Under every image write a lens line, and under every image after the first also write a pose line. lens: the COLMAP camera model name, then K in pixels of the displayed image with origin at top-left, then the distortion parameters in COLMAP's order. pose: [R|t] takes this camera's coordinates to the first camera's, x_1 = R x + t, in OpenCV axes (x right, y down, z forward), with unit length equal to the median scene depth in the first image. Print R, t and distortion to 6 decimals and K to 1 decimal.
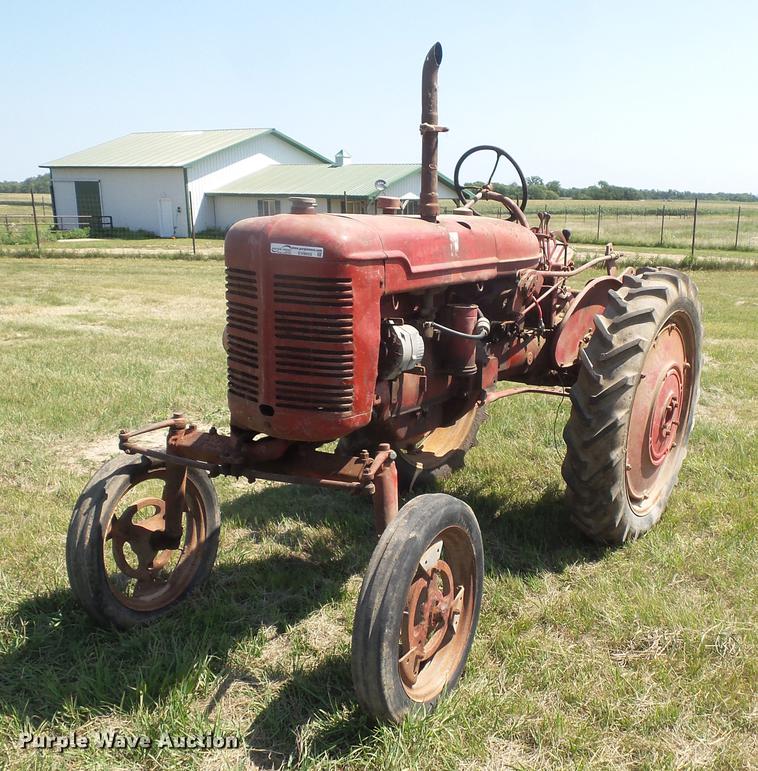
lens RADIAL K [[899.9, 0, 411.5], [0, 899.9, 415.0], [0, 0, 1]] dist [-0.005252, 0.000000]
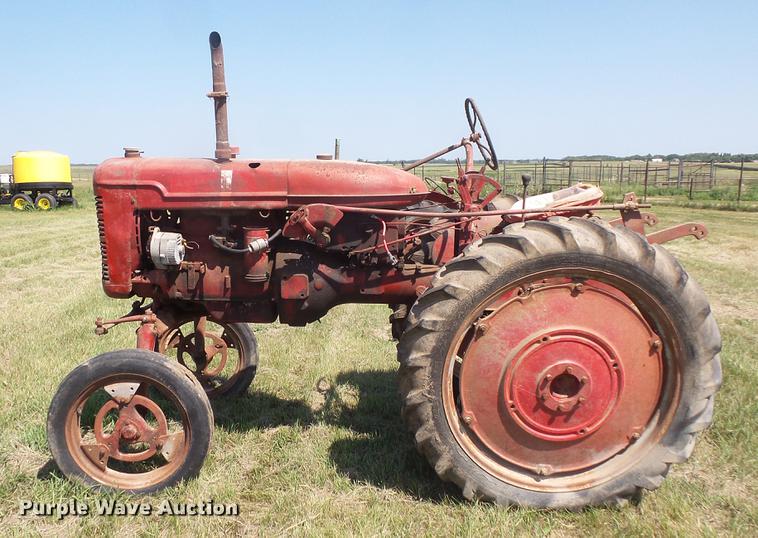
lens RADIAL K [[641.2, 0, 347.1], [0, 641.2, 278.0], [0, 0, 1]] dist [0.014190, -0.013933]
pose [[0.495767, 0.137841, -0.857447, 0.958729], [-0.195895, 0.979627, 0.044217, -0.121996], [0.846073, 0.146048, 0.512669, 0.675358]]
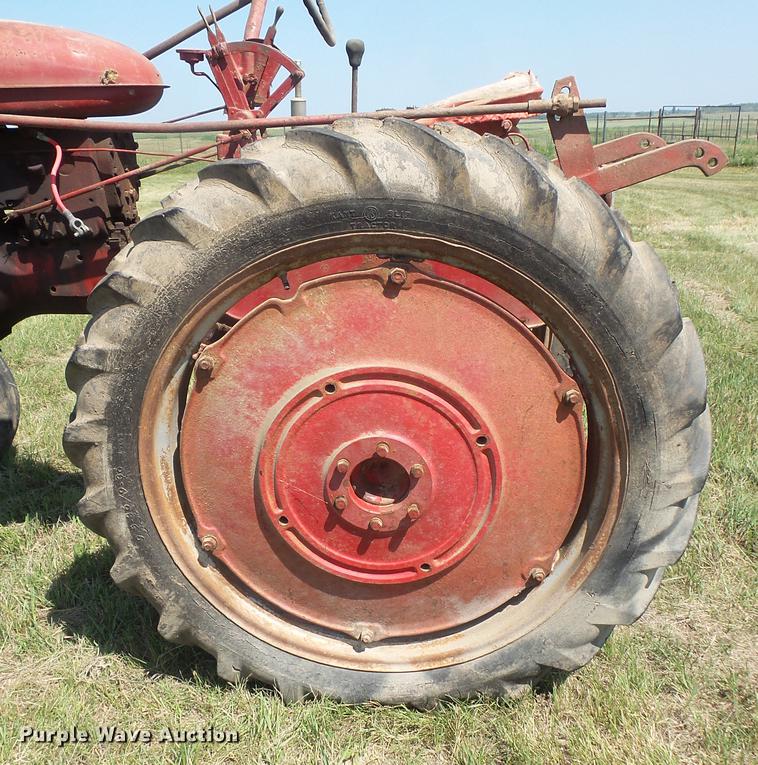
lens RADIAL K [[817.1, 0, 380.3], [0, 817.1, 424.4], [0, 0, 1]] dist [-0.000872, 0.000000]
pose [[0.463918, 0.283651, -0.839239, 0.822915], [-0.187076, 0.957357, 0.220161, -0.153914], [0.865900, 0.054865, 0.497199, 1.121410]]
